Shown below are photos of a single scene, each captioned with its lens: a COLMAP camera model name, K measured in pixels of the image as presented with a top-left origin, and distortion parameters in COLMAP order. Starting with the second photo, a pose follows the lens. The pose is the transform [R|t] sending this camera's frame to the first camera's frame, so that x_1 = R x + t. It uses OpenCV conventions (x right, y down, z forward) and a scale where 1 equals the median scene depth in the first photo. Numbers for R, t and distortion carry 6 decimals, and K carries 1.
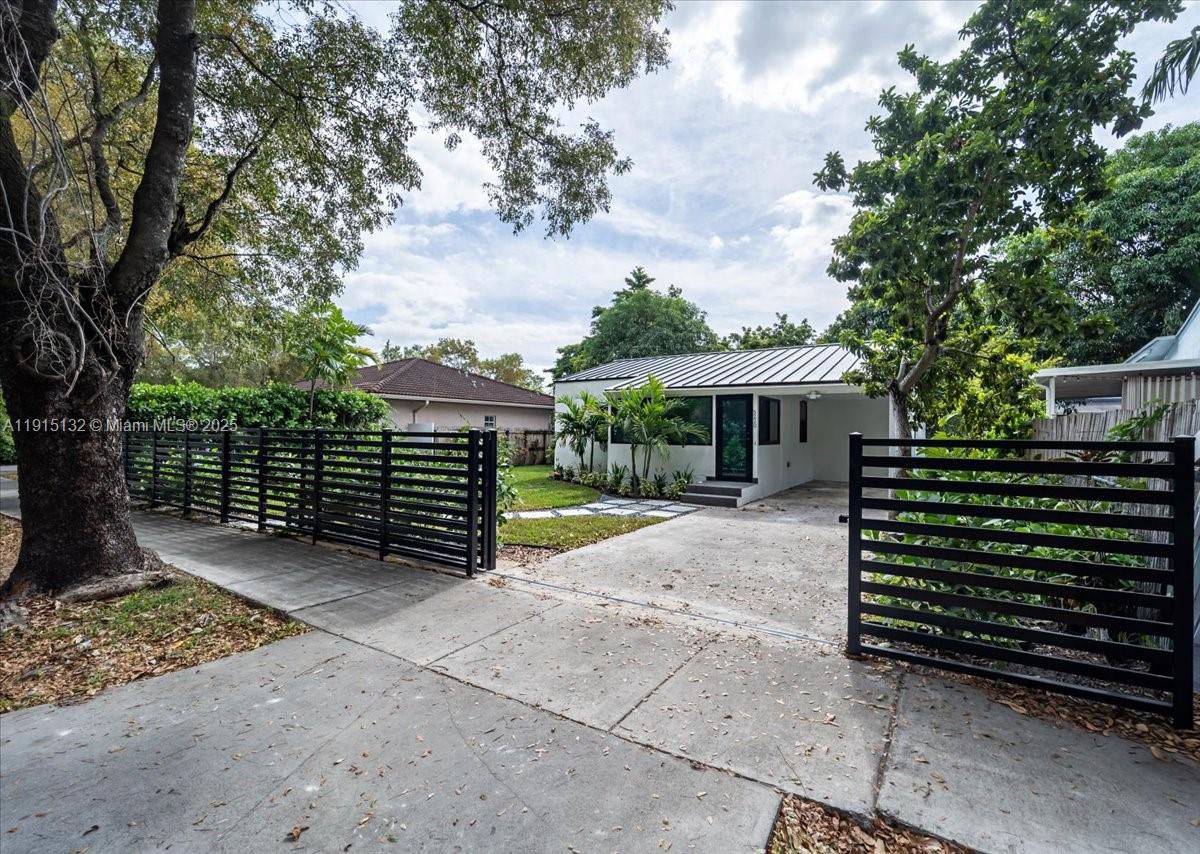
lens RADIAL K [[509.3, 0, 636.4], [0, 509.3, 431.9], [0, 0, 1]] dist [0.003287, -0.002519]
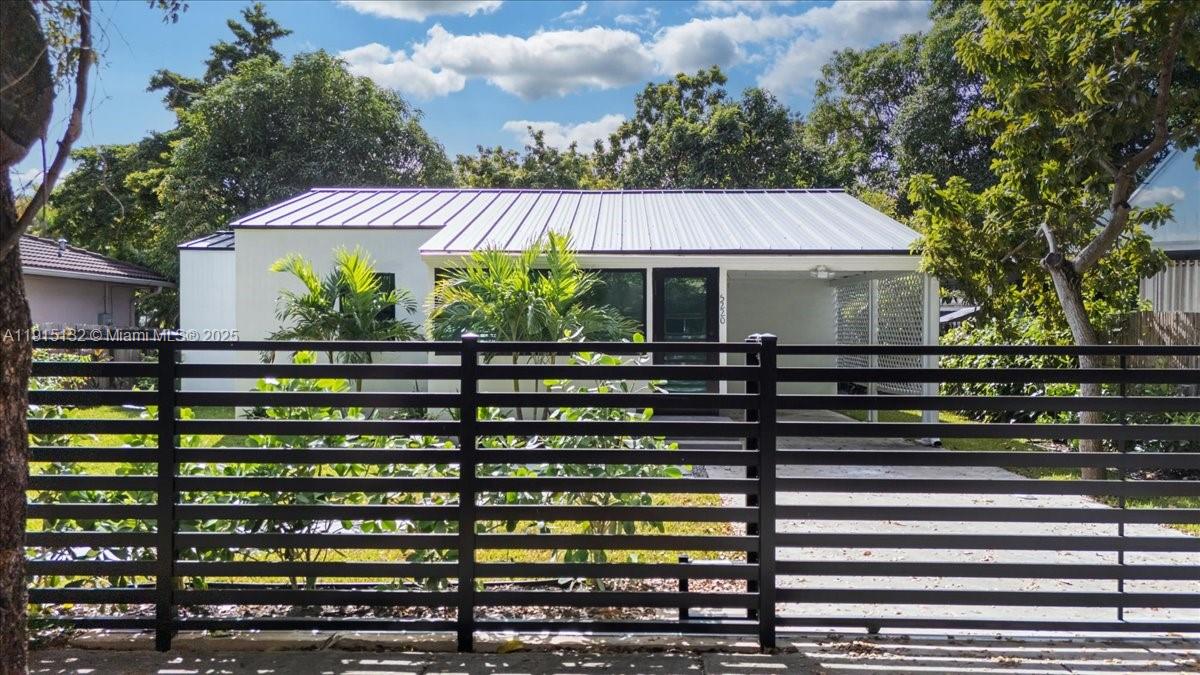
lens RADIAL K [[880.1, 0, 604.7], [0, 880.1, 341.9], [0, 0, 1]] dist [0.047907, -0.003390]
pose [[0.869182, -0.014148, 0.494291, -0.602073], [0.005712, 0.999811, 0.018574, -0.011234], [-0.494460, -0.013321, 0.869098, 0.251295]]
